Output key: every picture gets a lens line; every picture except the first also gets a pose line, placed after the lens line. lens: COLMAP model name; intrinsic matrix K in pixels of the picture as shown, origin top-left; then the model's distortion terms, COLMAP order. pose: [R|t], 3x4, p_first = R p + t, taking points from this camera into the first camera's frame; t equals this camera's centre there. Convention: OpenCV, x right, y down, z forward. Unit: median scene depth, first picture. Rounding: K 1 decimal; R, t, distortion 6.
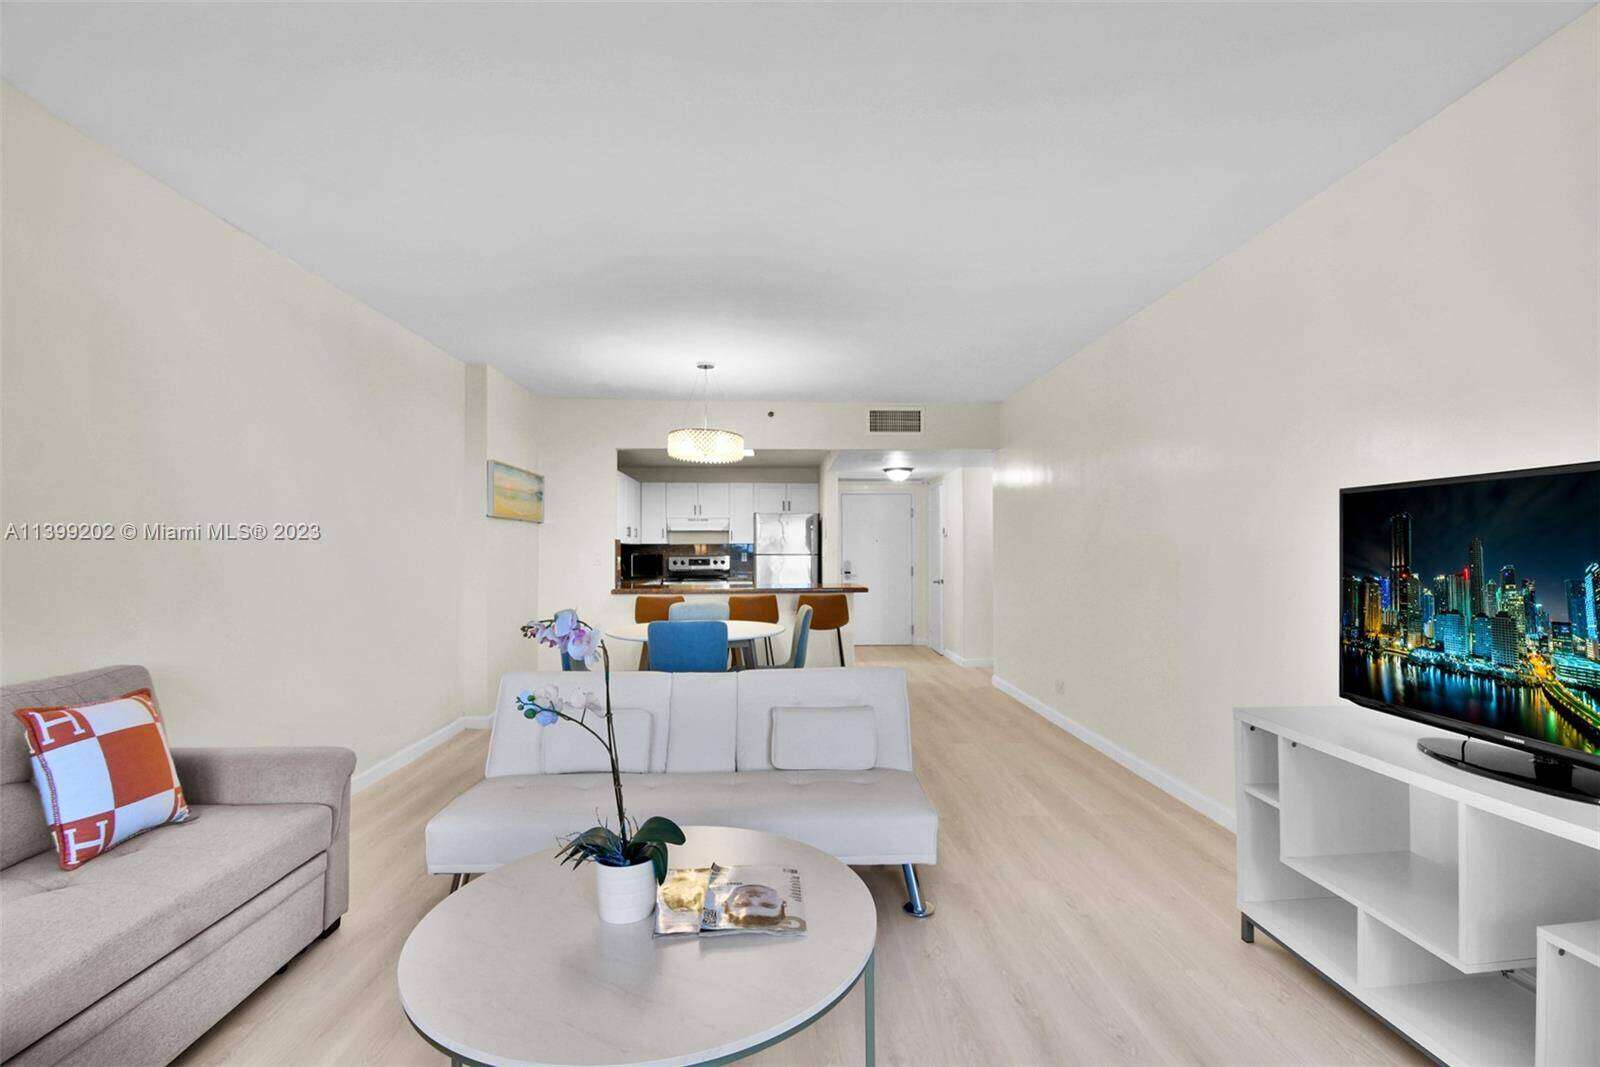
lens RADIAL K [[695.2, 0, 833.1], [0, 695.2, 544.7], [0, 0, 1]] dist [0.043301, 0.000092]
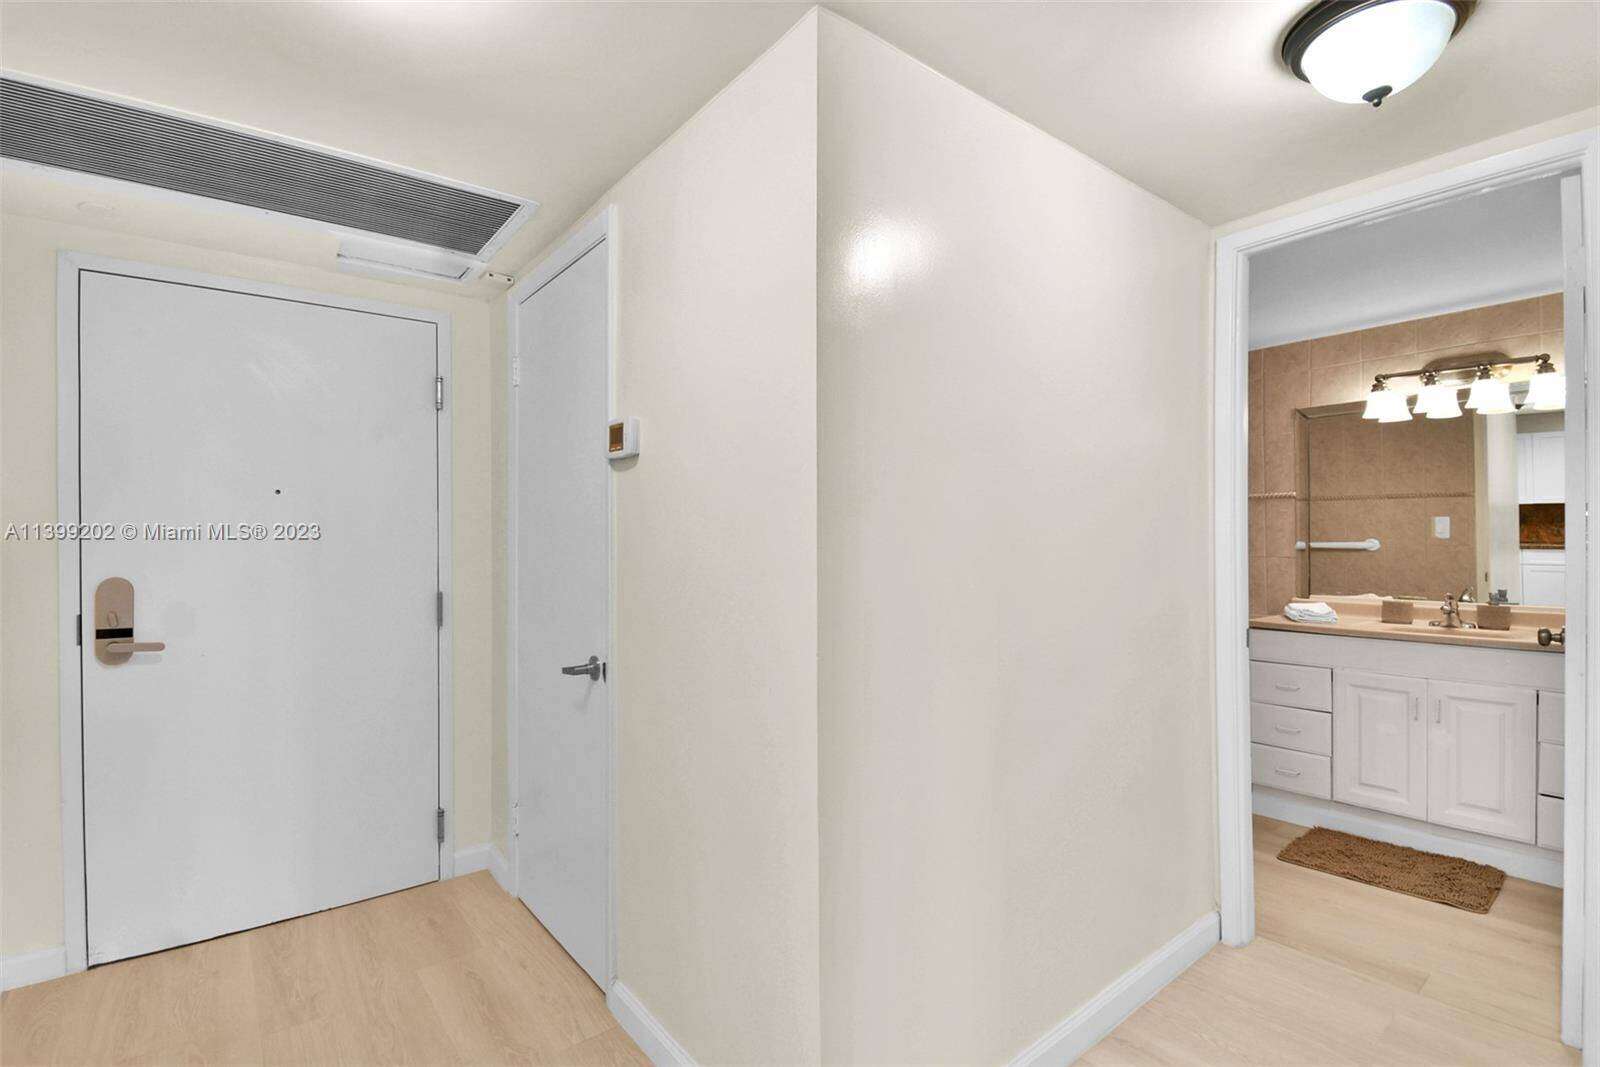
lens RADIAL K [[737.5, 0, 796.5], [0, 737.5, 534.8], [0, 0, 1]] dist [0.020014, -0.022176]
pose [[0.831981, -0.002494, 0.554798, 0.105866], [-0.000079, 0.999989, 0.004615, 0.012178], [-0.554804, -0.003884, 0.831972, 1.042042]]
